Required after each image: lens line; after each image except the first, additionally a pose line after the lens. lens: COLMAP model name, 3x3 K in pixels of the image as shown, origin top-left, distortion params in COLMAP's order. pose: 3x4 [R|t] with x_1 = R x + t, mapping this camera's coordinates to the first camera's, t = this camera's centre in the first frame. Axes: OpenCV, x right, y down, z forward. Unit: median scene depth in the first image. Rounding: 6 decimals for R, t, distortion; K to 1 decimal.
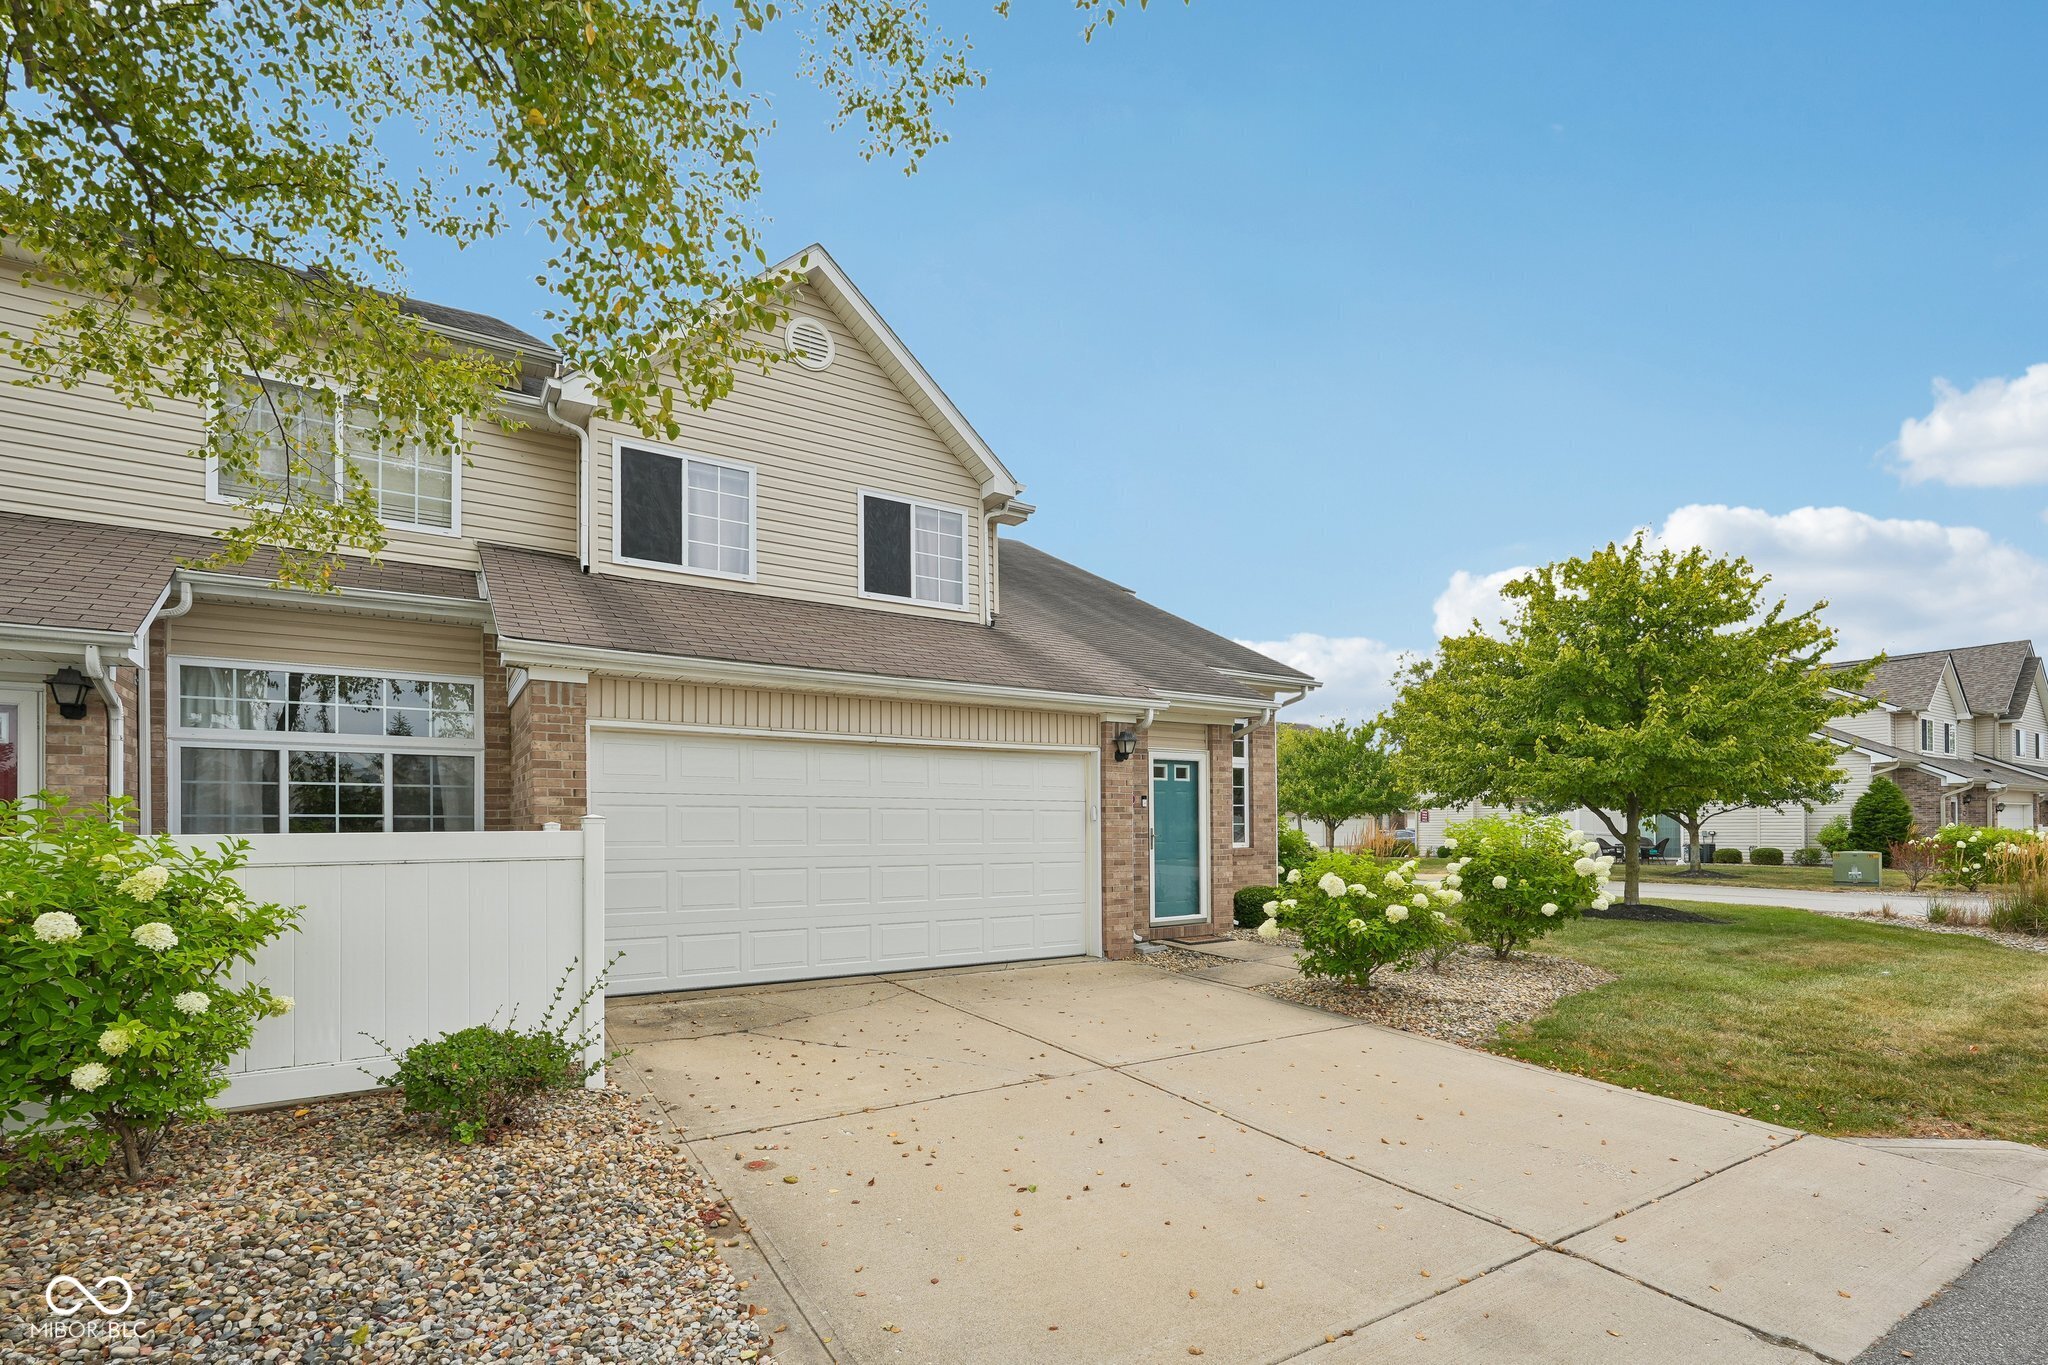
lens RADIAL K [[909.5, 0, 1005.5], [0, 909.5, 692.7], [0, 0, 1]] dist [-0.008147, 0.004376]
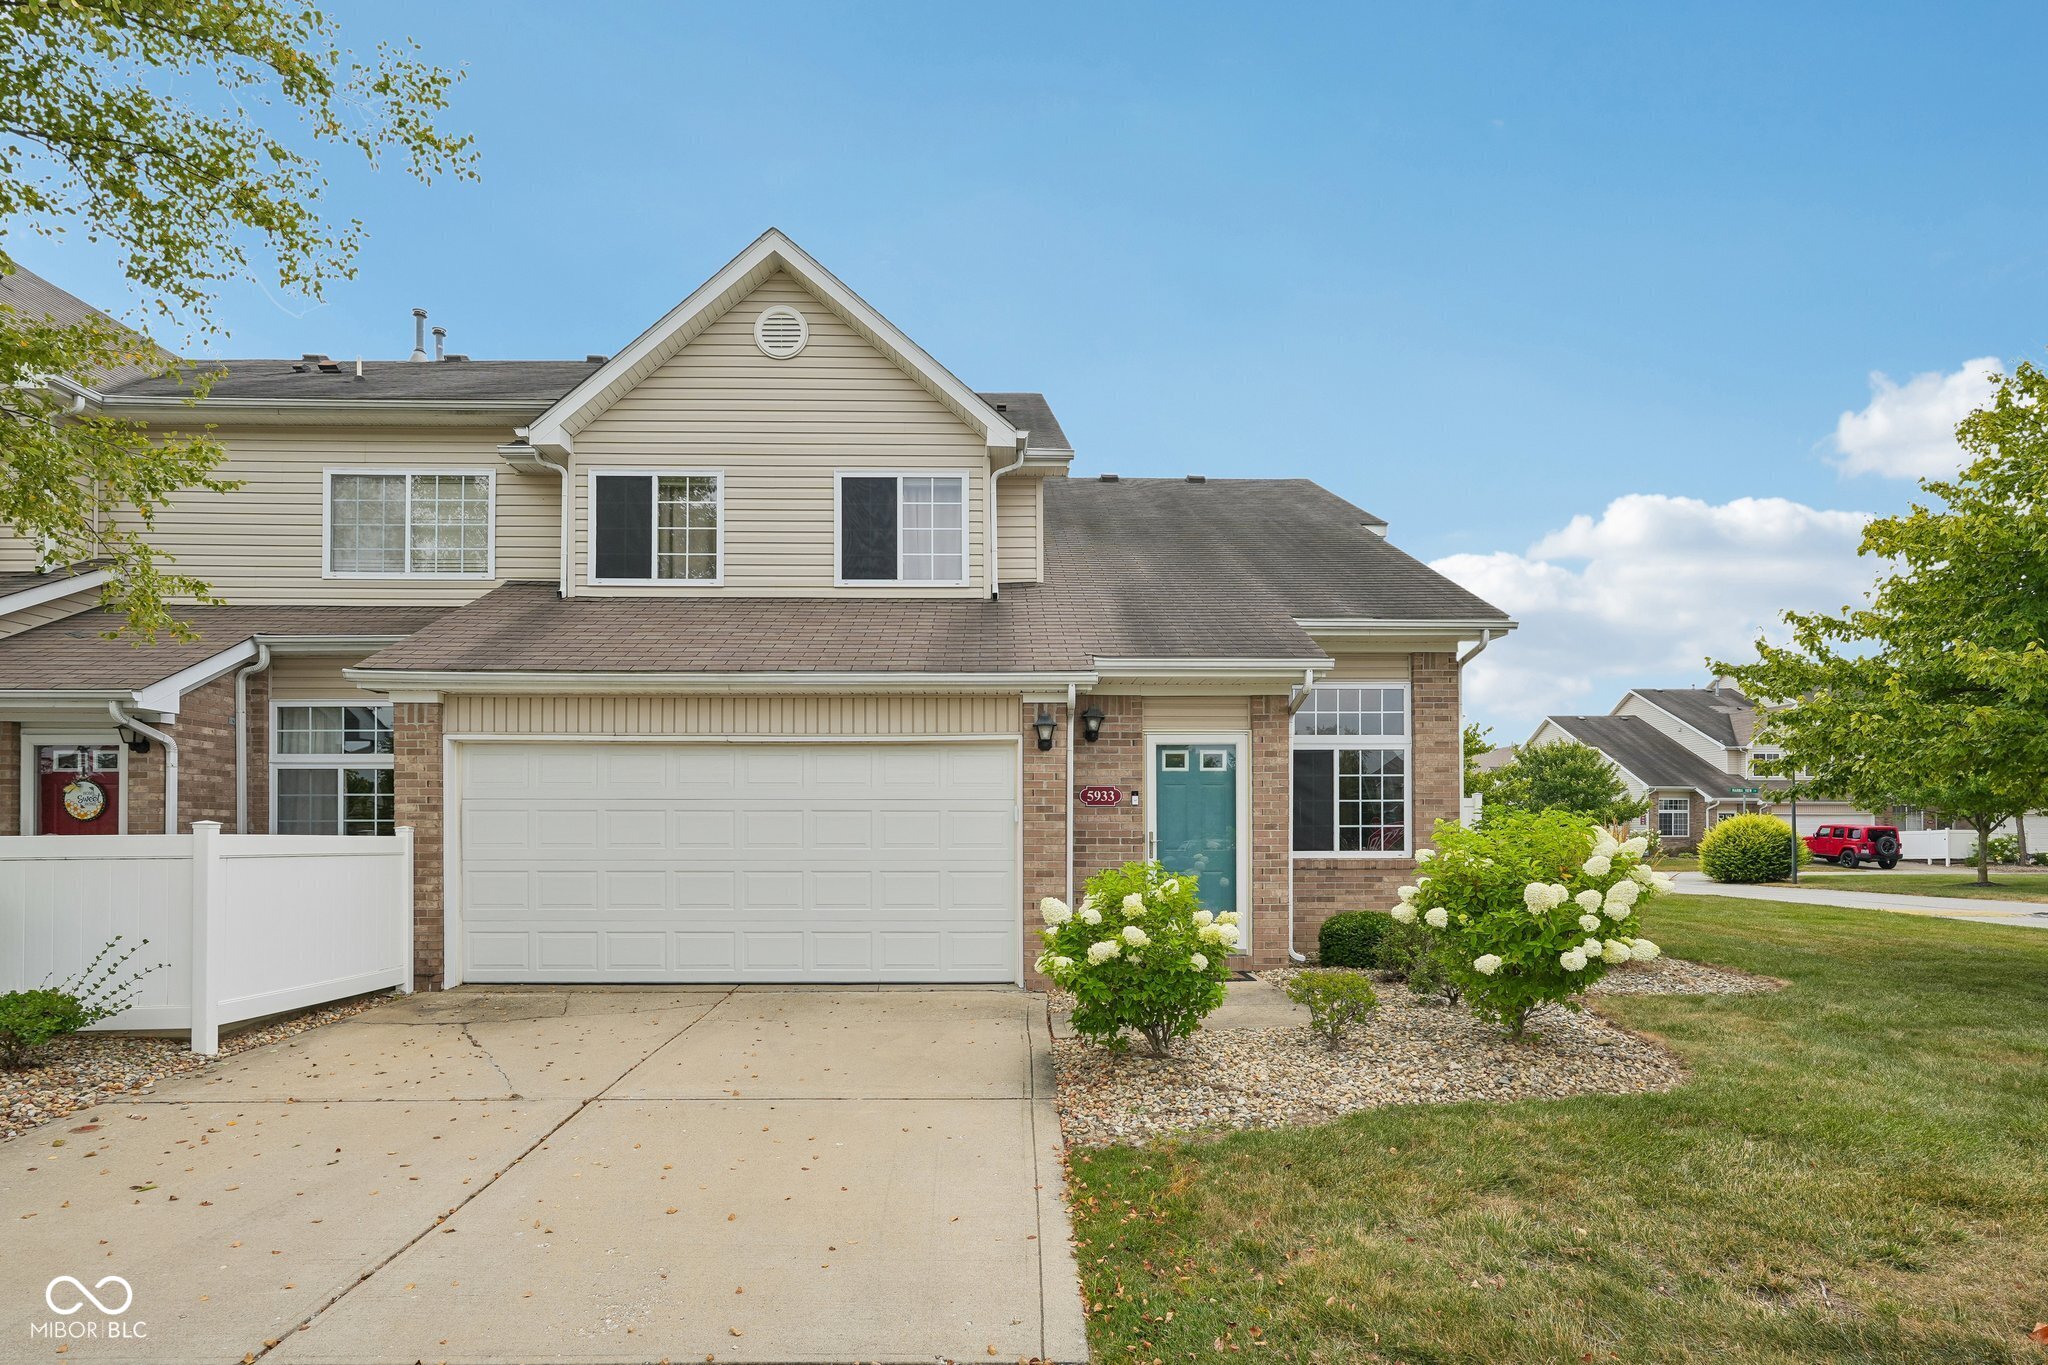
lens RADIAL K [[1013.7, 0, 1033.6], [0, 1013.7, 684.7], [0, 0, 1]] dist [0.000890, -0.000201]
pose [[0.862812, -0.069267, -0.500756, 0.588522], [0.073387, 0.997237, -0.011496, 0.026452], [0.500169, -0.026830, 0.865512, 0.206833]]
